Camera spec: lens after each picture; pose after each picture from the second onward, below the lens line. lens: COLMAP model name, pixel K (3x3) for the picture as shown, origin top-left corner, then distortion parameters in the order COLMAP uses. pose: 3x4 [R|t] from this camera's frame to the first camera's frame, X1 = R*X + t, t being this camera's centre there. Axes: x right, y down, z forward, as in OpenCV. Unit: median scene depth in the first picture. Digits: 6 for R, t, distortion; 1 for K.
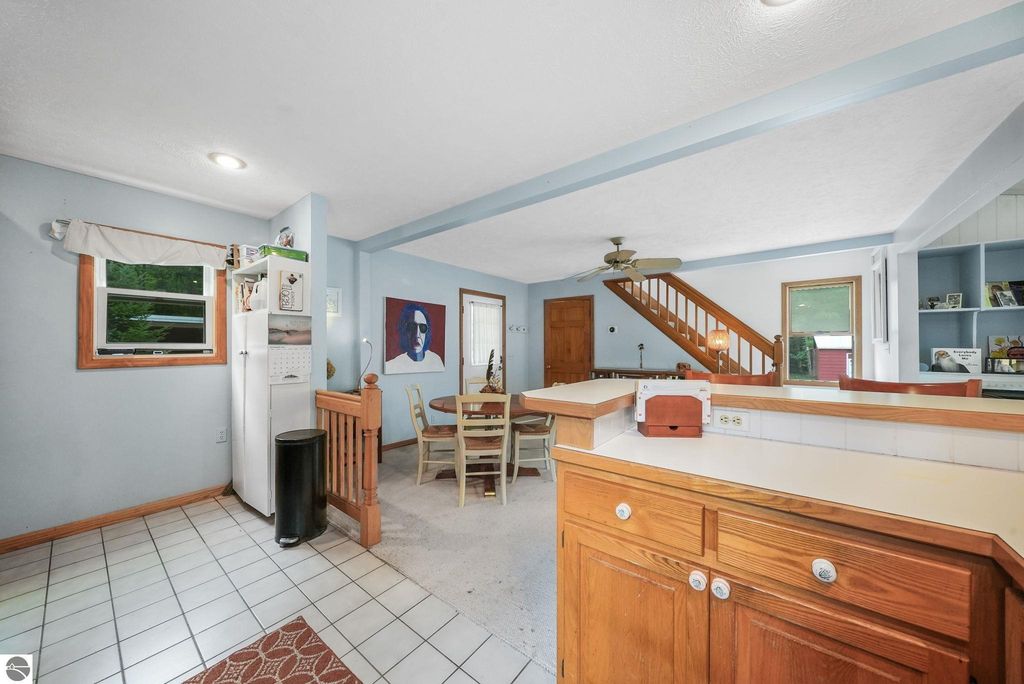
lens RADIAL K [[349.5, 0, 513.8], [0, 349.5, 346.5], [0, 0, 1]] dist [-0.002053, 0.000030]
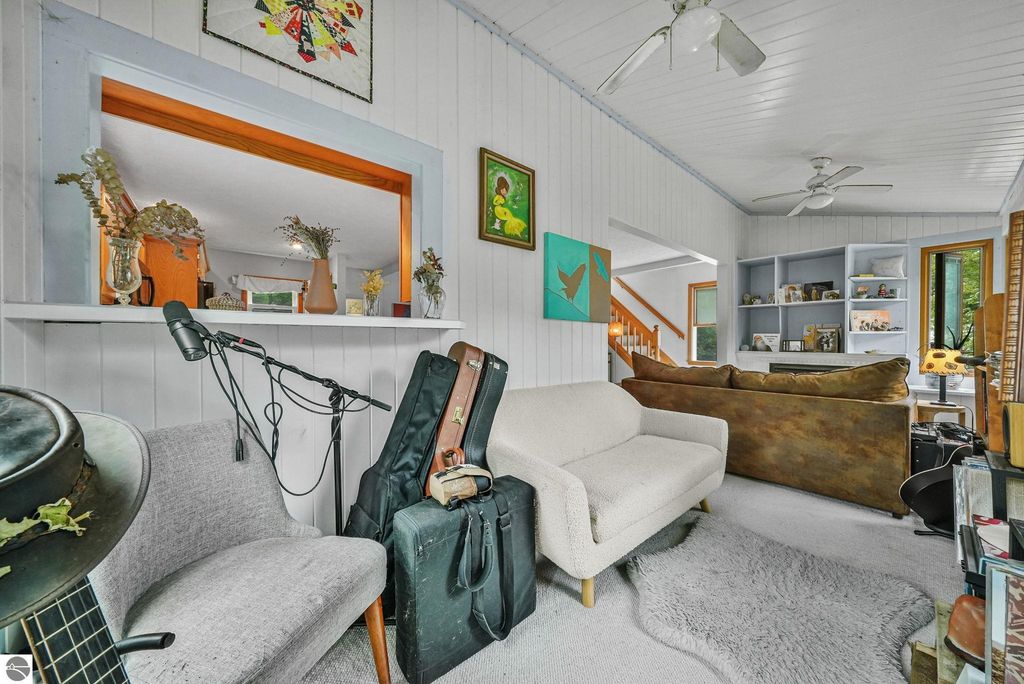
lens RADIAL K [[349.5, 0, 508.4], [0, 349.5, 344.5], [0, 0, 1]] dist [-0.002053, 0.000030]
pose [[0.975198, 0.004174, -0.221296, 0.477271], [-0.001752, 0.999936, 0.011142, 0.026951], [0.221328, -0.010478, 0.975143, -0.421938]]
